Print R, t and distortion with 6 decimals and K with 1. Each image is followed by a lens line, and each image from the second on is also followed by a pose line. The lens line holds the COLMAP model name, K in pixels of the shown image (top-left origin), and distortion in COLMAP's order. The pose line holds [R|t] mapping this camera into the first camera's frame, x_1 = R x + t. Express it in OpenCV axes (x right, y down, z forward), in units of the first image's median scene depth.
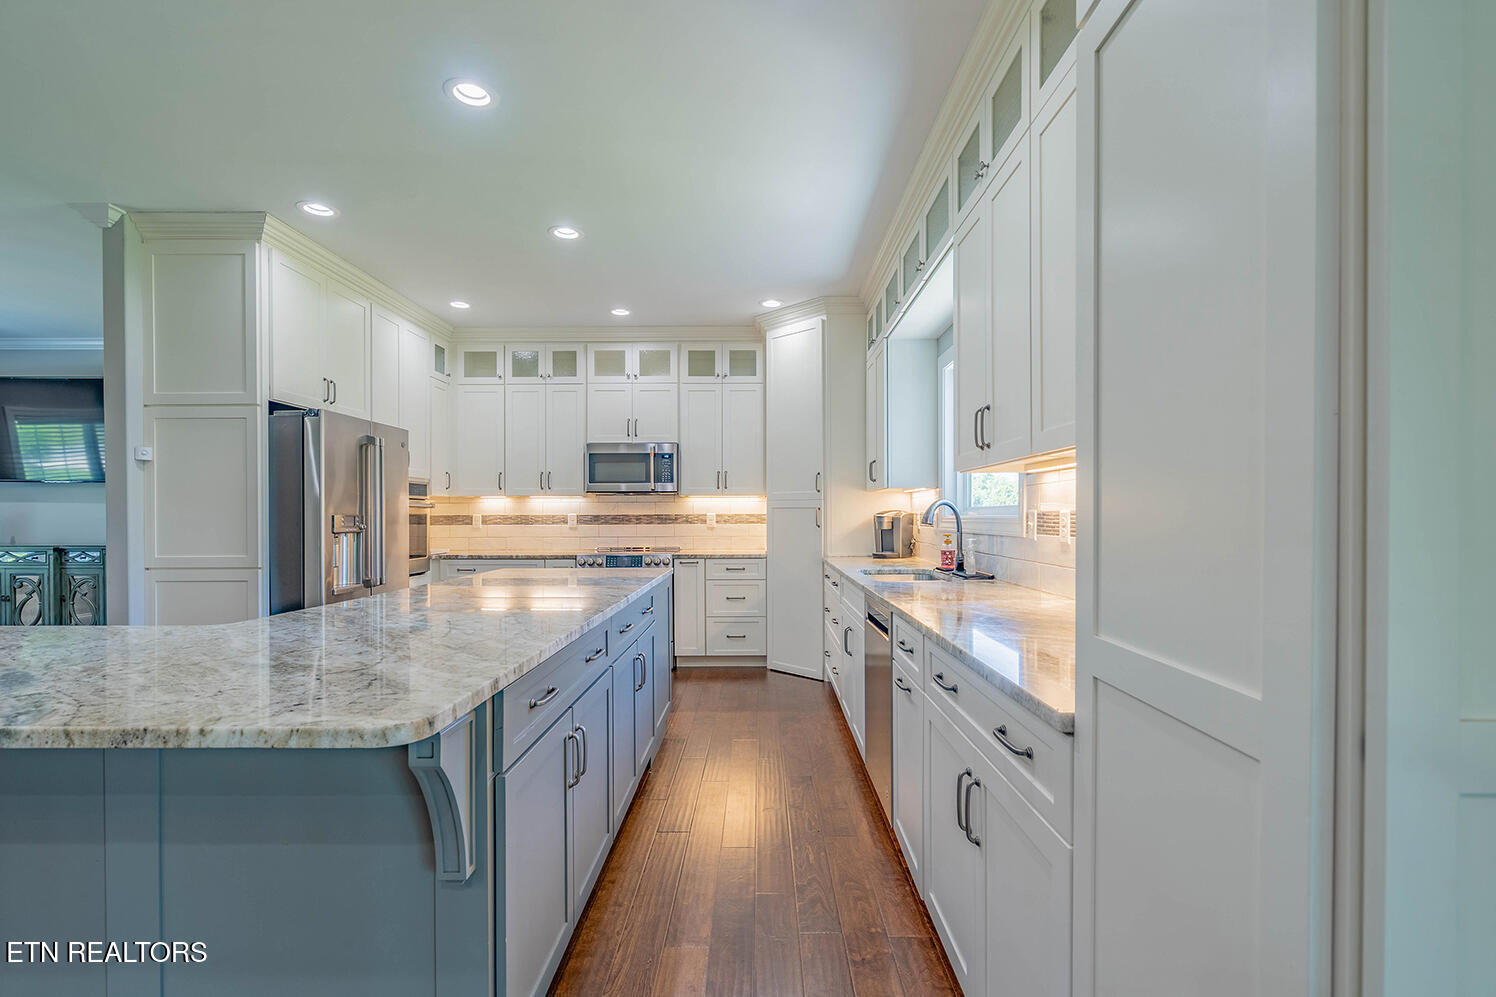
lens RADIAL K [[685.0, 0, 749.2], [0, 685.0, 517.1], [0, 0, 1]] dist [-0.005119, 0.000019]
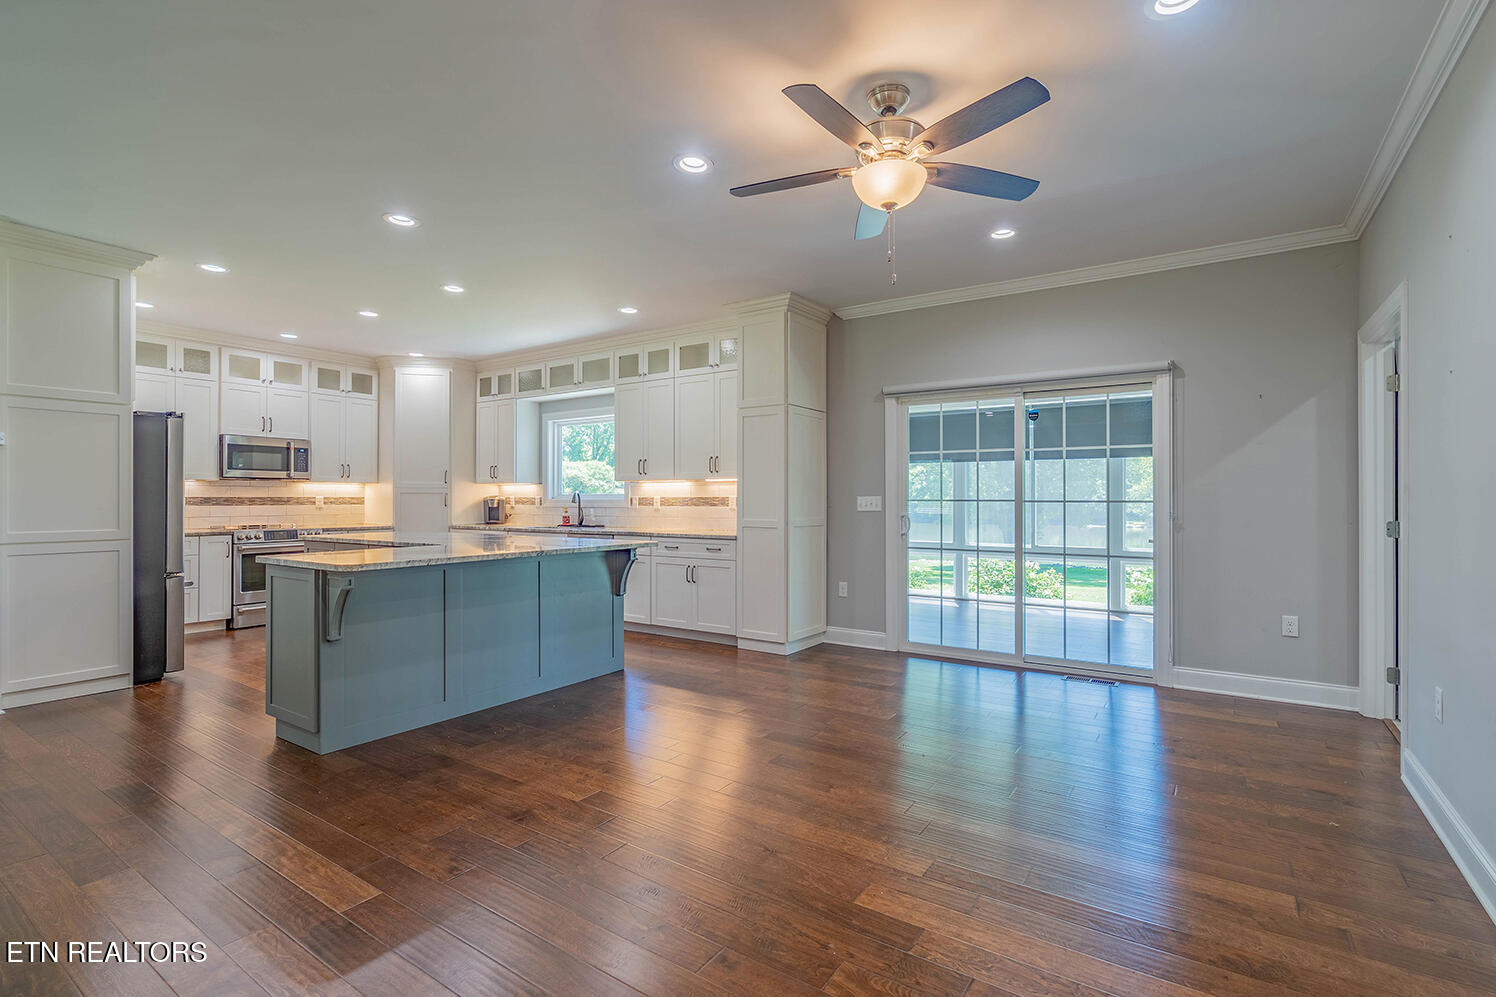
lens RADIAL K [[685.0, 0, 763.9], [0, 685.0, 491.9], [0, 0, 1]] dist [-0.005119, 0.000019]
pose [[0.546404, 0.011751, 0.837439, -0.709250], [0.001203, 0.999890, -0.014815, 0.006156], [-0.837521, 0.009103, 0.546330, -0.385208]]
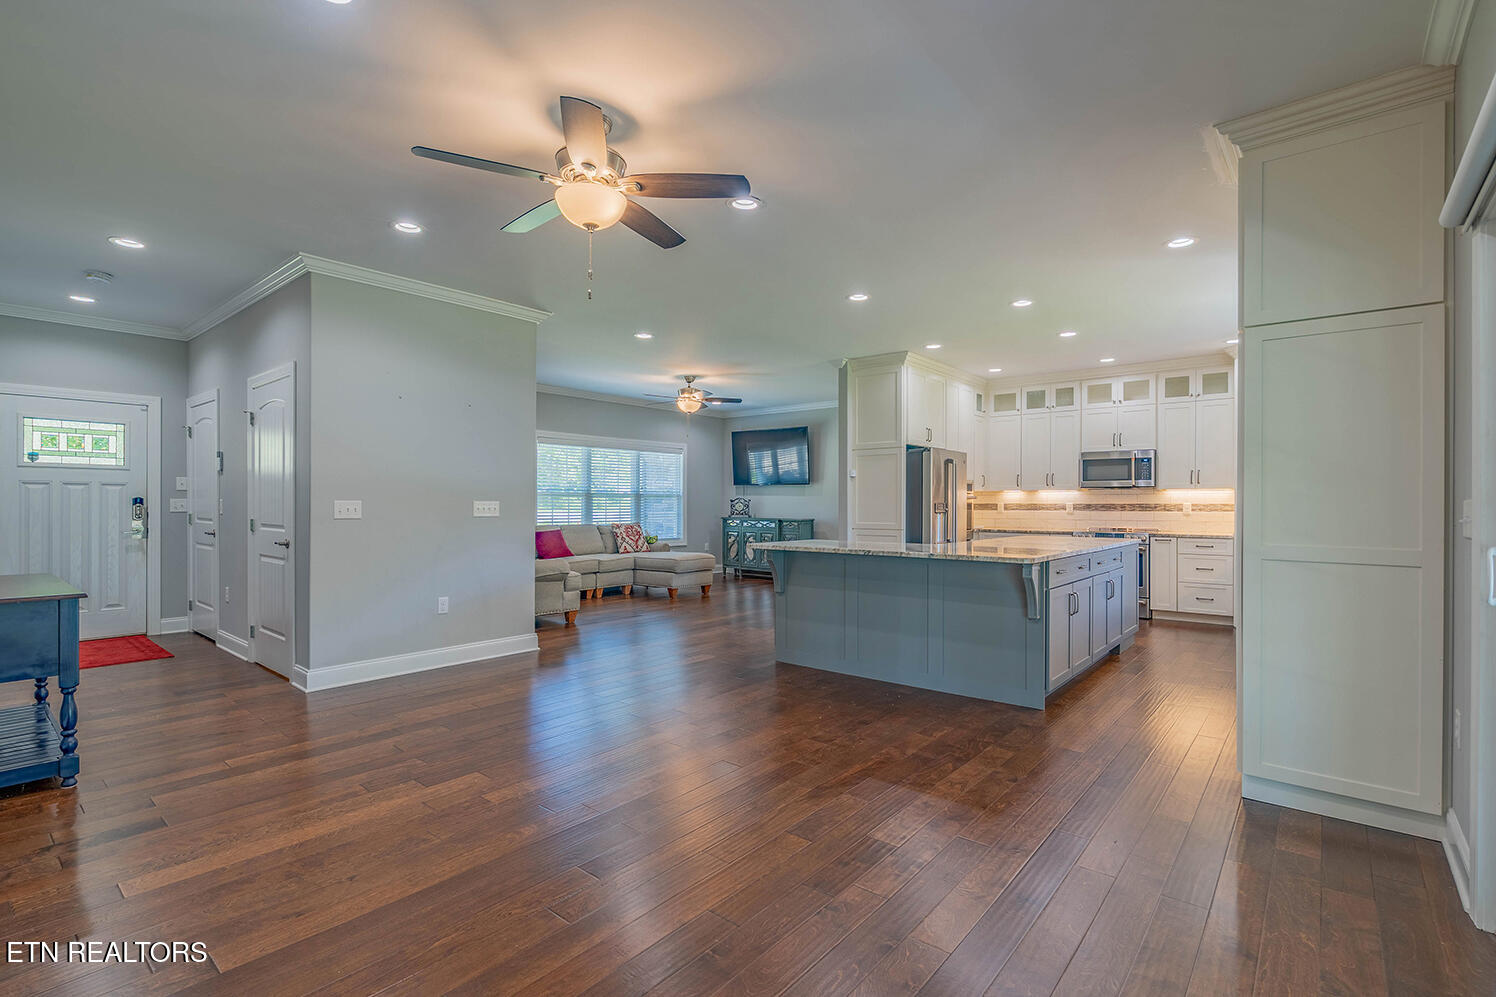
lens RADIAL K [[685.0, 0, 759.7], [0, 685.0, 502.8], [0, 0, 1]] dist [-0.005119, 0.000019]
pose [[0.781290, 0.004582, -0.624151, 0.124357], [-0.007408, 0.999971, -0.001933, 0.002329], [0.624124, 0.006134, 0.781301, -0.509939]]
